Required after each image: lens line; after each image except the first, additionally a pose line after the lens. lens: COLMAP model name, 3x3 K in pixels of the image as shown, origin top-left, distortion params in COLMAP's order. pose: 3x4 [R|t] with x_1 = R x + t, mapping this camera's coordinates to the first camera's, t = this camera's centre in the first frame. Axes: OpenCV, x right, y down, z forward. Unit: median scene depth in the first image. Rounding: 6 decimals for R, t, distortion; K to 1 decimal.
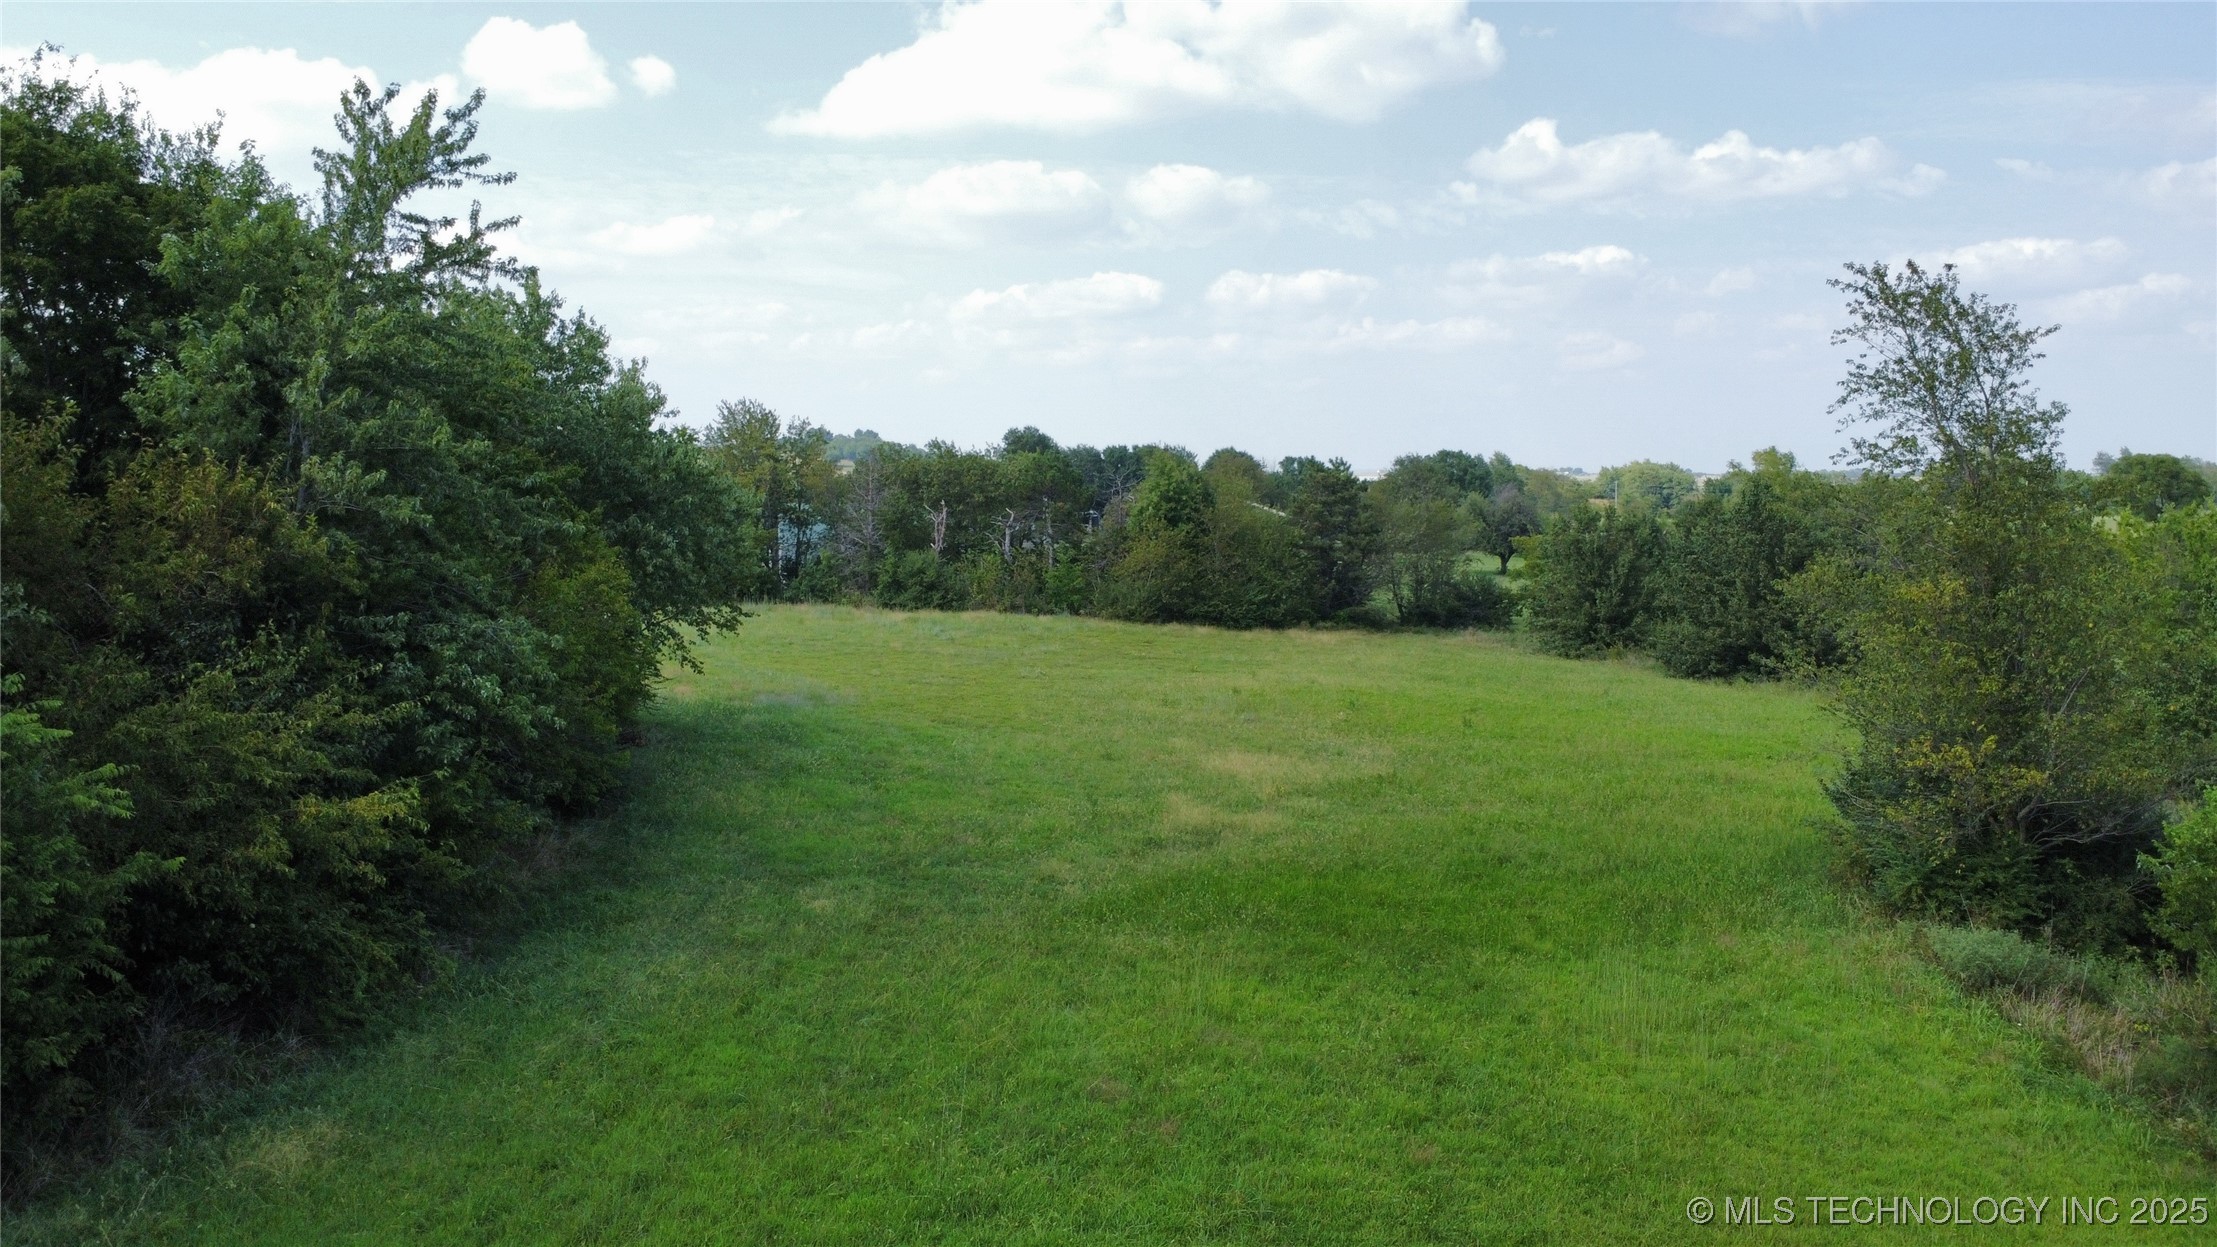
lens RADIAL K [[1661.2, 0, 1108.9], [0, 1661.2, 630.1], [0, 0, 1]] dist [0.012152, -0.003357]
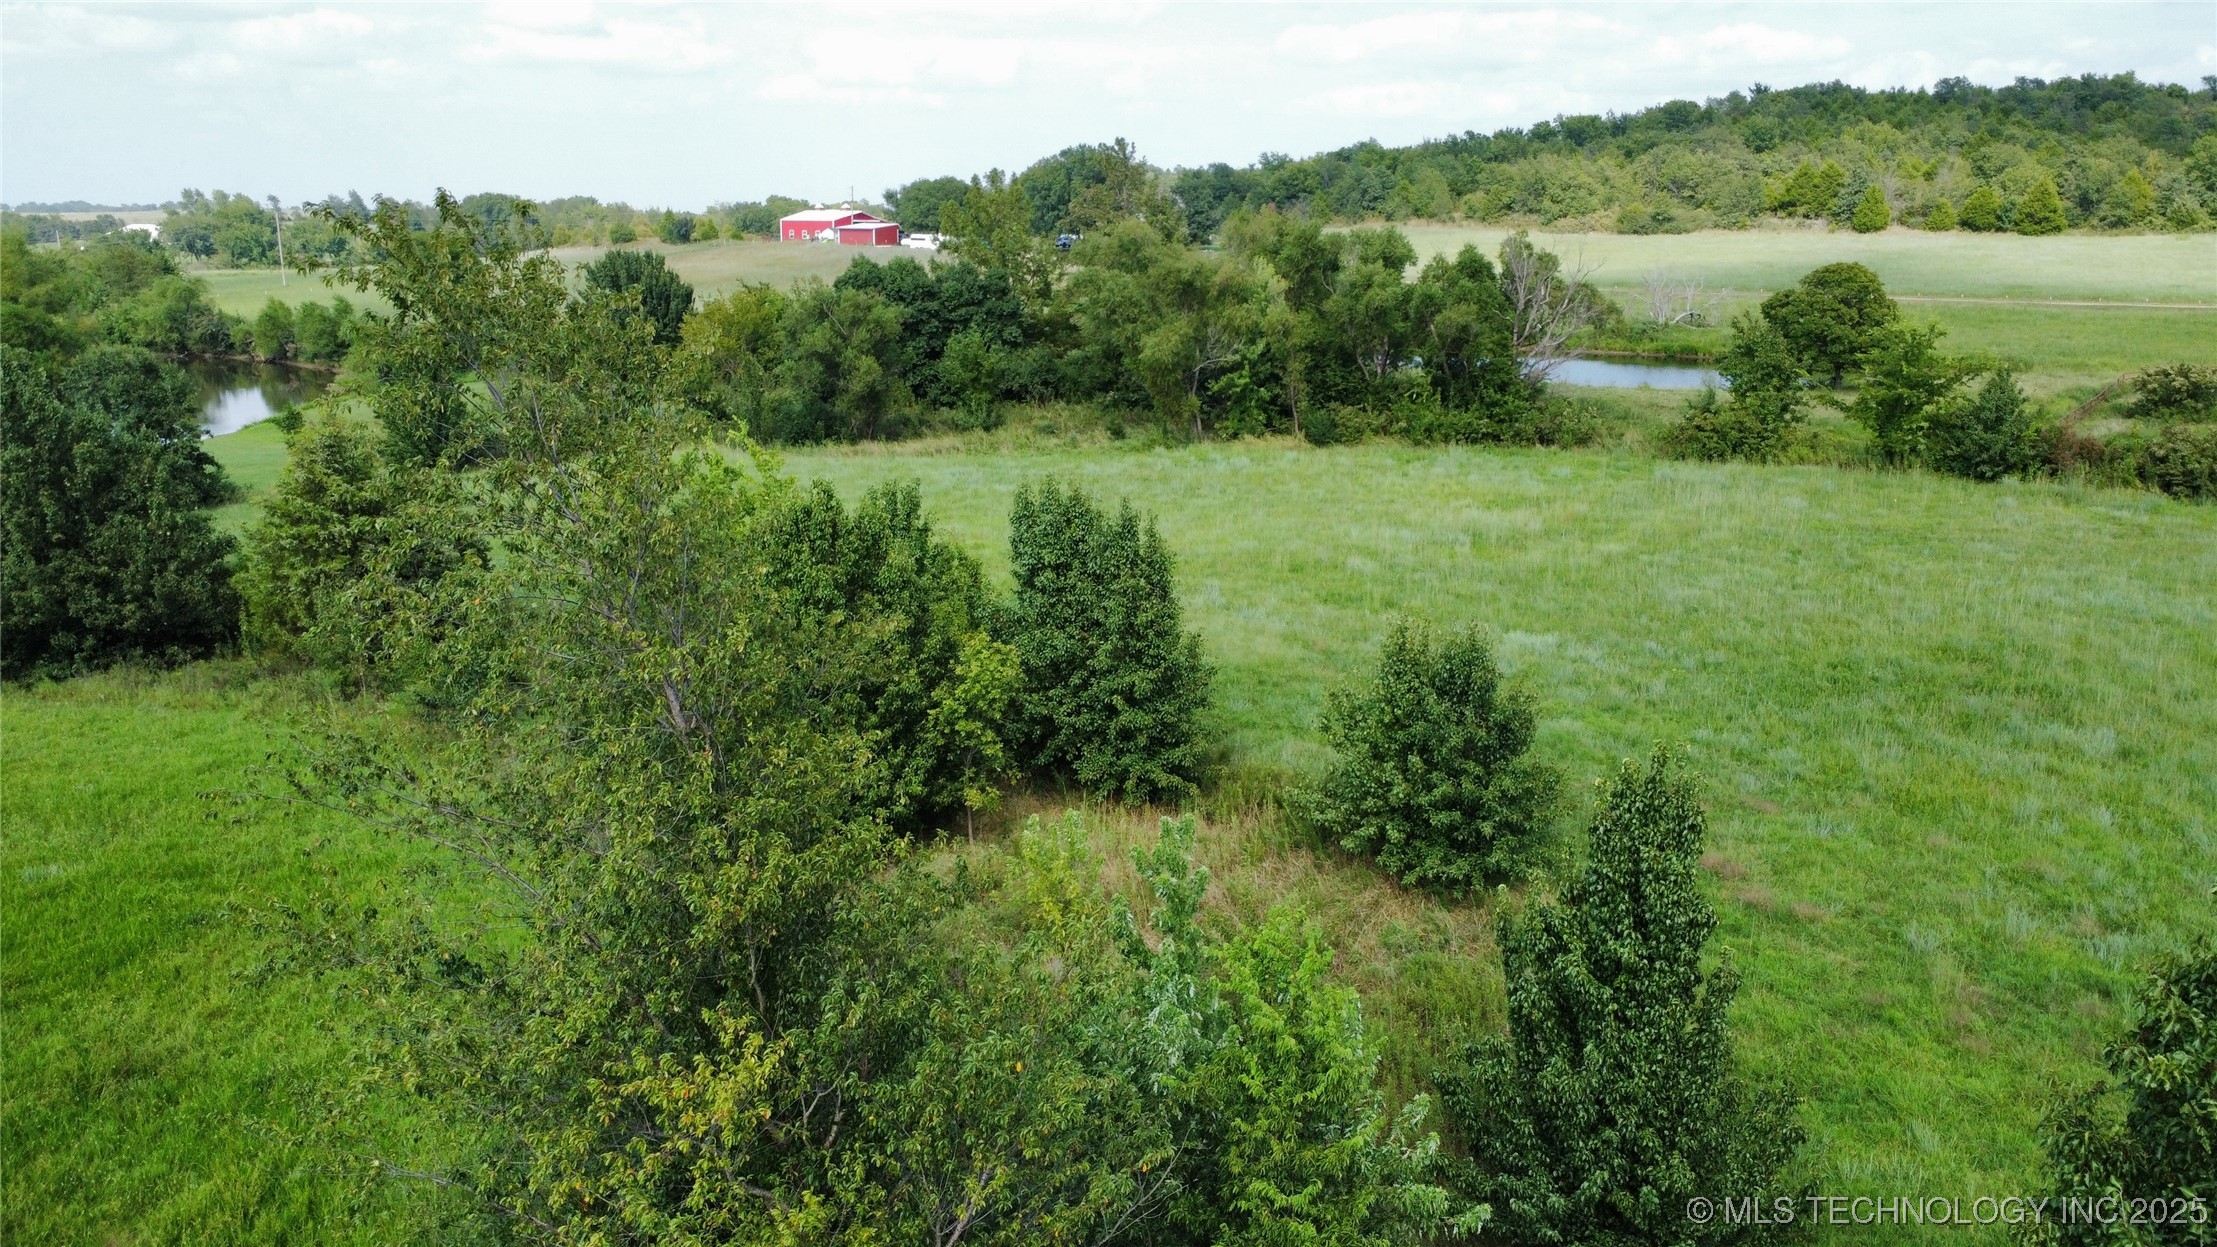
lens RADIAL K [[1661.2, 0, 1103.9], [0, 1661.2, 625.1], [0, 0, 1]] dist [0.012152, -0.003357]
pose [[0.572858, -0.198344, 0.795295, 0.245567], [0.076200, 0.978965, 0.189263, -0.201809], [-0.816105, -0.047820, 0.575922, 0.693117]]
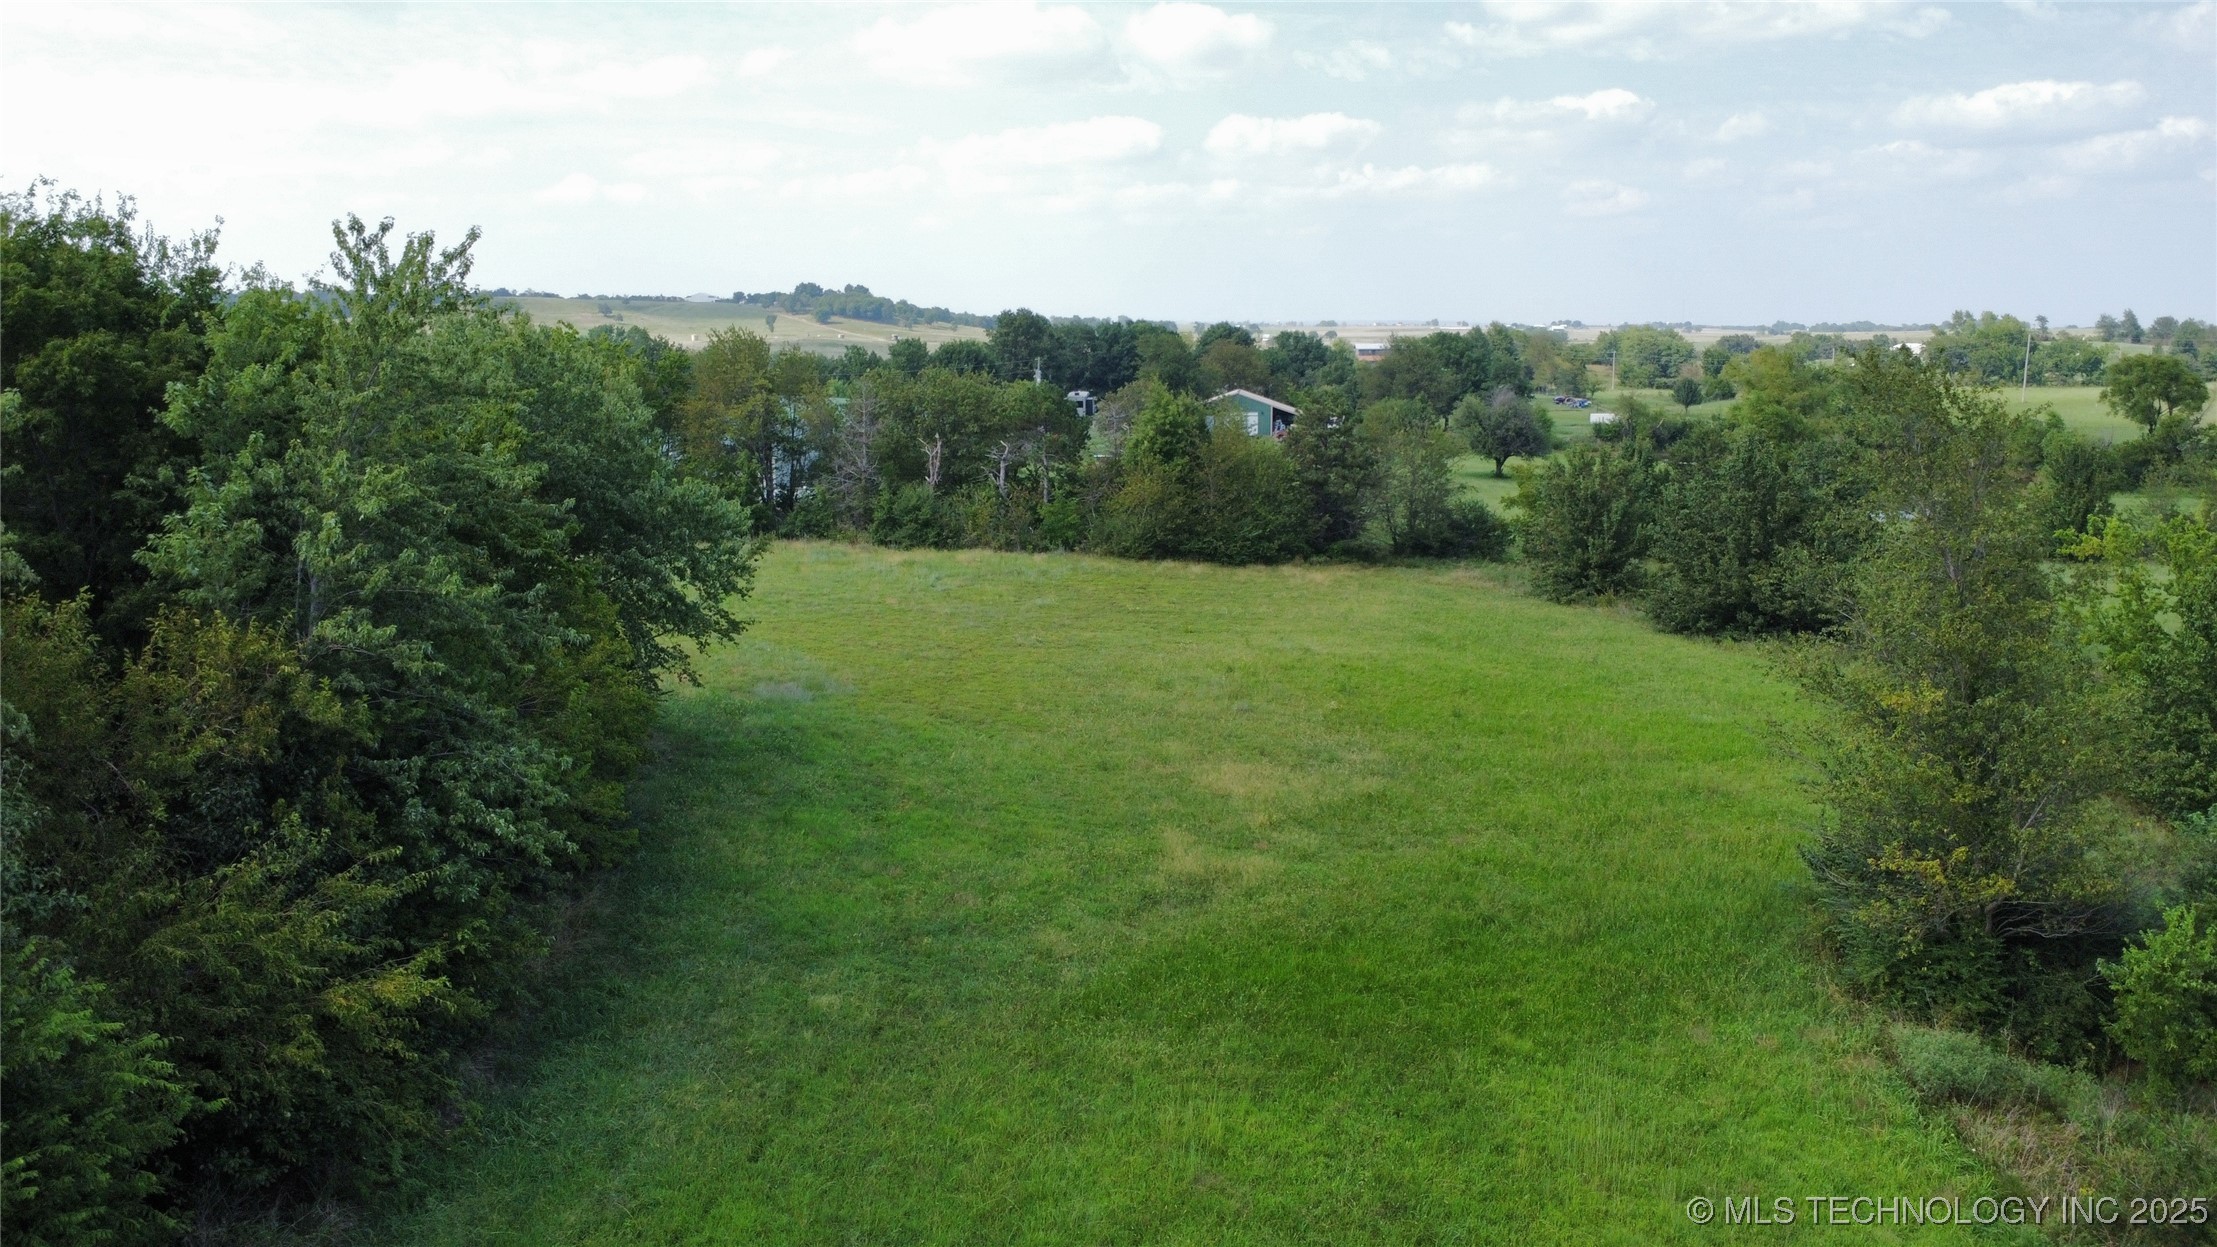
lens RADIAL K [[1661.2, 0, 1109.0], [0, 1661.2, 636.2], [0, 0, 1]] dist [0.012152, -0.003357]
pose [[0.999988, 0.002312, 0.004203, -0.002661], [-0.002686, 0.995830, 0.091193, -0.152612], [-0.003974, -0.091203, 0.995824, -0.012056]]
